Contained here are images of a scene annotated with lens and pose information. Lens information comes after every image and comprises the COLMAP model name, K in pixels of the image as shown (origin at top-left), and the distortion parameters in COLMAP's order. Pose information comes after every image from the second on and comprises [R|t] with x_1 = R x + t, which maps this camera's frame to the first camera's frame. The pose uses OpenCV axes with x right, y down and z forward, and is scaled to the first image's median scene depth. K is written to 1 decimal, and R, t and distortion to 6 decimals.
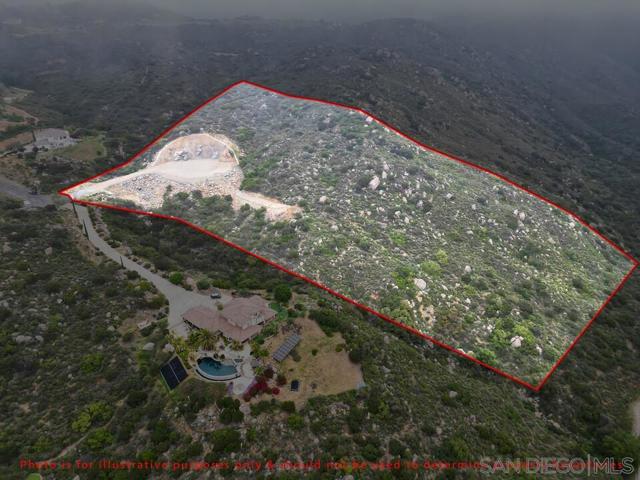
lens RADIAL K [[444.2, 0, 320.0], [0, 444.2, 240.0], [0, 0, 1]] dist [0.082653, -0.086420]
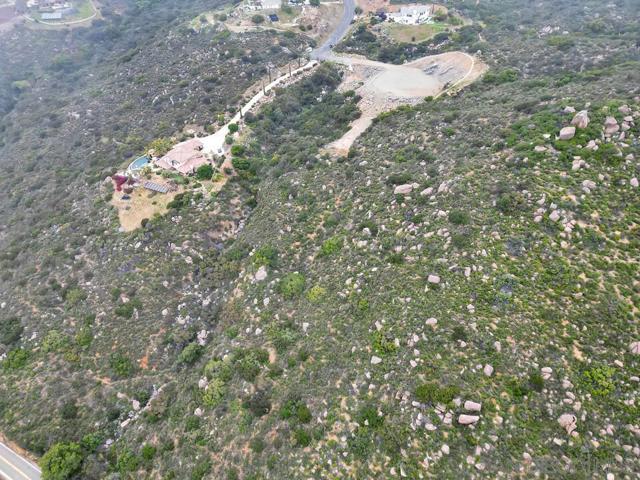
lens RADIAL K [[444.2, 0, 320.0], [0, 444.2, 240.0], [0, 0, 1]] dist [0.082653, -0.086420]
pose [[0.066627, 0.653306, -0.754157, 0.758622], [-0.431093, 0.700498, 0.568737, -0.448724], [0.899844, 0.287219, 0.328308, 0.696520]]
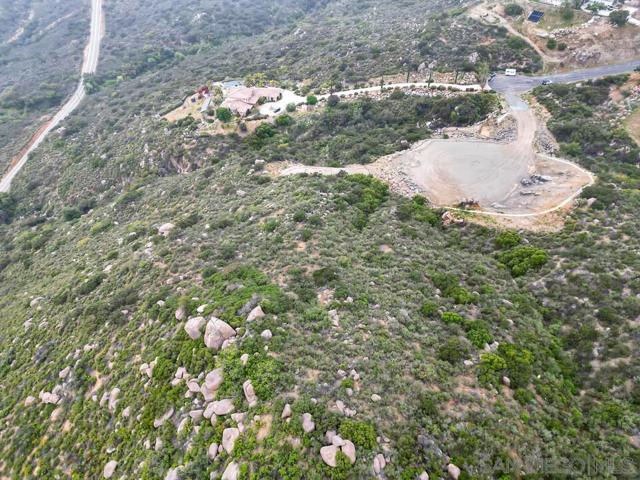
lens RADIAL K [[444.2, 0, 320.0], [0, 444.2, 240.0], [0, 0, 1]] dist [0.082653, -0.086420]
pose [[-0.891834, 0.340051, -0.298324, 0.131198], [-0.175530, 0.347668, 0.921041, -0.736963], [0.416918, 0.873781, -0.250373, 1.309208]]
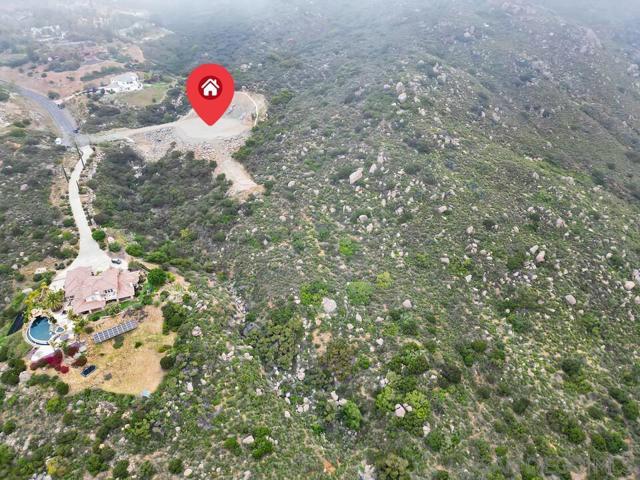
lens RADIAL K [[444.2, 0, 320.0], [0, 444.2, 240.0], [0, 0, 1]] dist [0.082653, -0.086420]
pose [[0.886357, 0.242023, -0.394711, 0.456869], [-0.193090, 0.968052, 0.159976, -0.140718], [0.420818, -0.065581, 0.904771, 0.190968]]
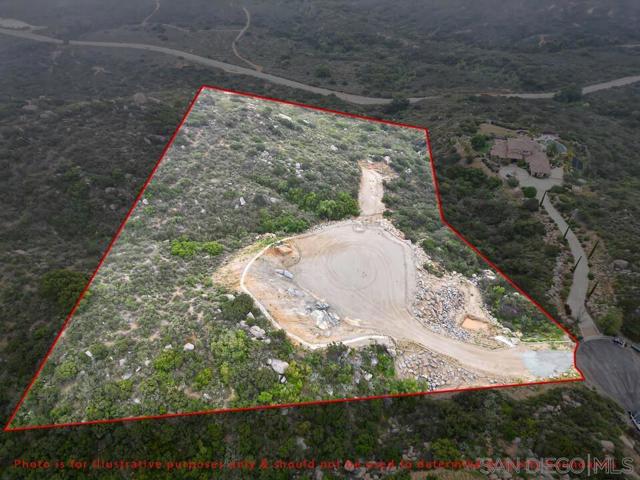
lens RADIAL K [[444.2, 0, 320.0], [0, 444.2, 240.0], [0, 0, 1]] dist [0.082653, -0.086420]
pose [[-0.460691, -0.603606, 0.650711, -0.675685], [0.411326, 0.504468, 0.759160, -0.694879], [-0.786496, 0.617392, 0.015875, 1.138819]]
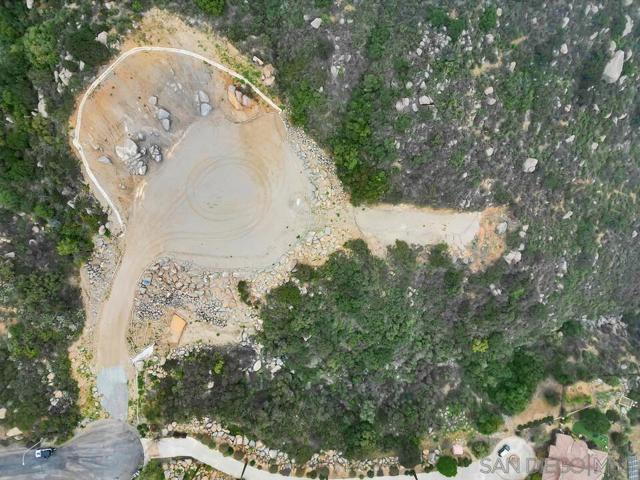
lens RADIAL K [[444.2, 0, 320.0], [0, 444.2, 240.0], [0, 0, 1]] dist [0.082653, -0.086420]
pose [[0.867136, -0.498070, -0.000775, -0.248462], [0.222550, 0.386066, 0.895223, -0.584233], [-0.445585, -0.776453, 0.445618, 0.824190]]
